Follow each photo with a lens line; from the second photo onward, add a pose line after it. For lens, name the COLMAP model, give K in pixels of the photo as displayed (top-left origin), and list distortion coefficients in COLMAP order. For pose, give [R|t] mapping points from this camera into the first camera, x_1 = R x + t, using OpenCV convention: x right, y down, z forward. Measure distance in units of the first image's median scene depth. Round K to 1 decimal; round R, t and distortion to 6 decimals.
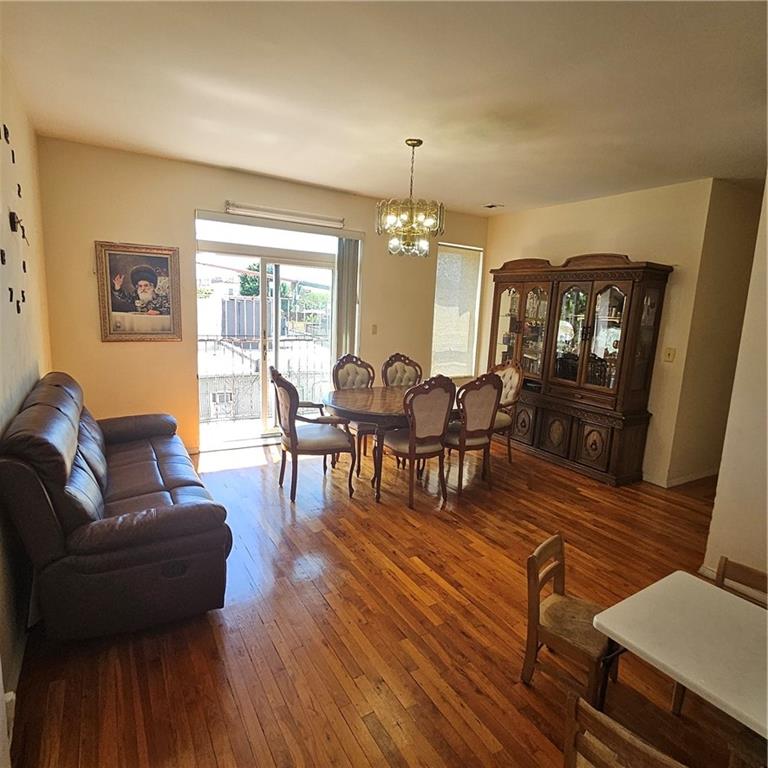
lens RADIAL K [[462.1, 0, 384.7], [0, 462.1, 394.1], [0, 0, 1]] dist [-0.000412, -0.000194]
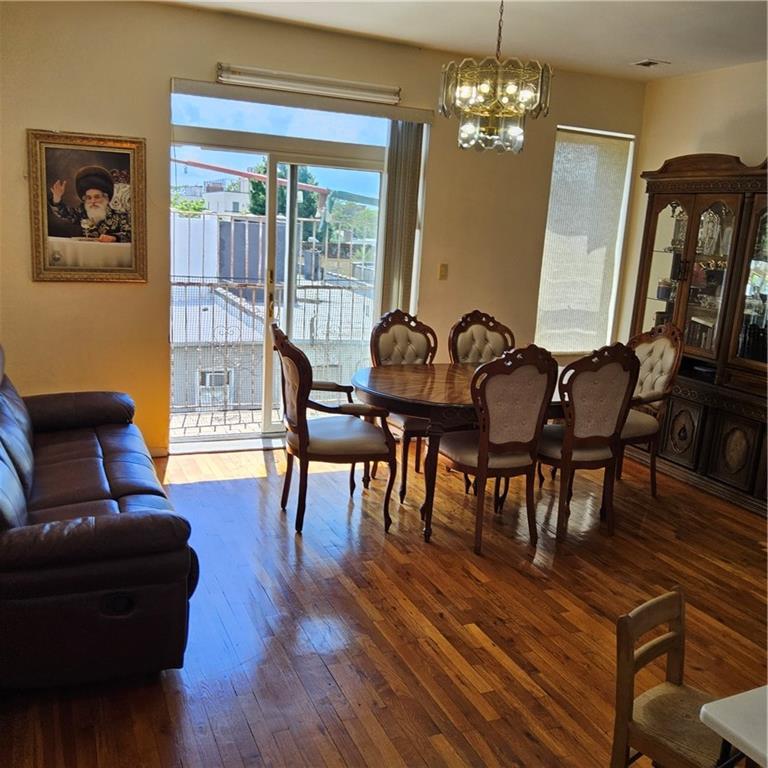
lens RADIAL K [[789.1, 0, 370.0], [0, 789.1, 413.5], [0, 0, 1]] dist [0.114882, -0.238588]
pose [[0.987364, 0.045530, -0.151788, 0.062054], [-0.040466, 0.998522, 0.036290, 0.018805], [0.153216, -0.029689, 0.987747, -0.085902]]
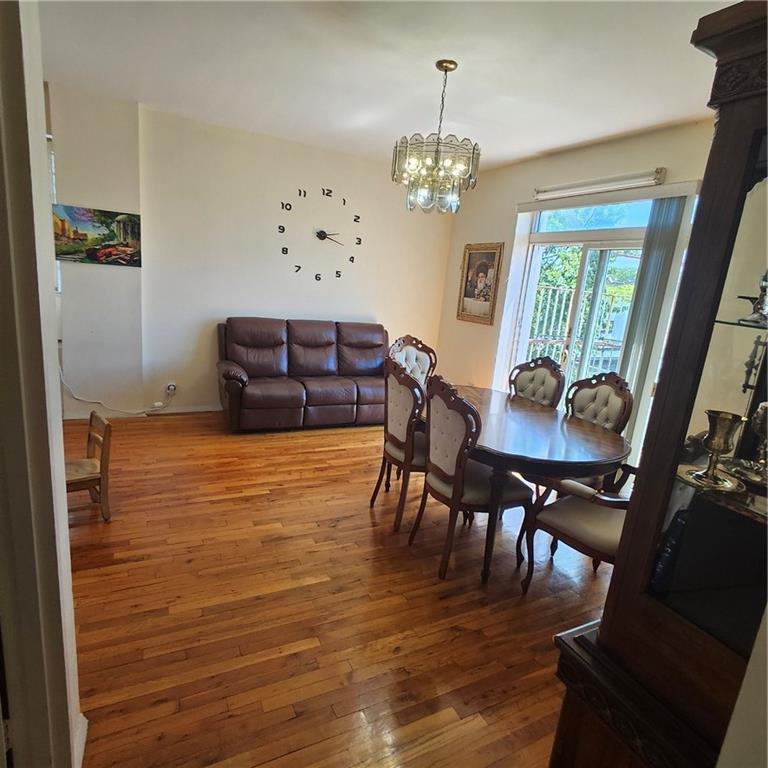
lens RADIAL K [[476.0, 0, 385.5], [0, 476.0, 404.9], [0, 0, 1]] dist [0.001931, 0.000719]
pose [[-0.073105, 0.206999, -0.975606, 0.870955], [-0.278134, 0.935182, 0.219263, -0.135423], [0.957756, 0.287379, -0.010793, 0.950271]]
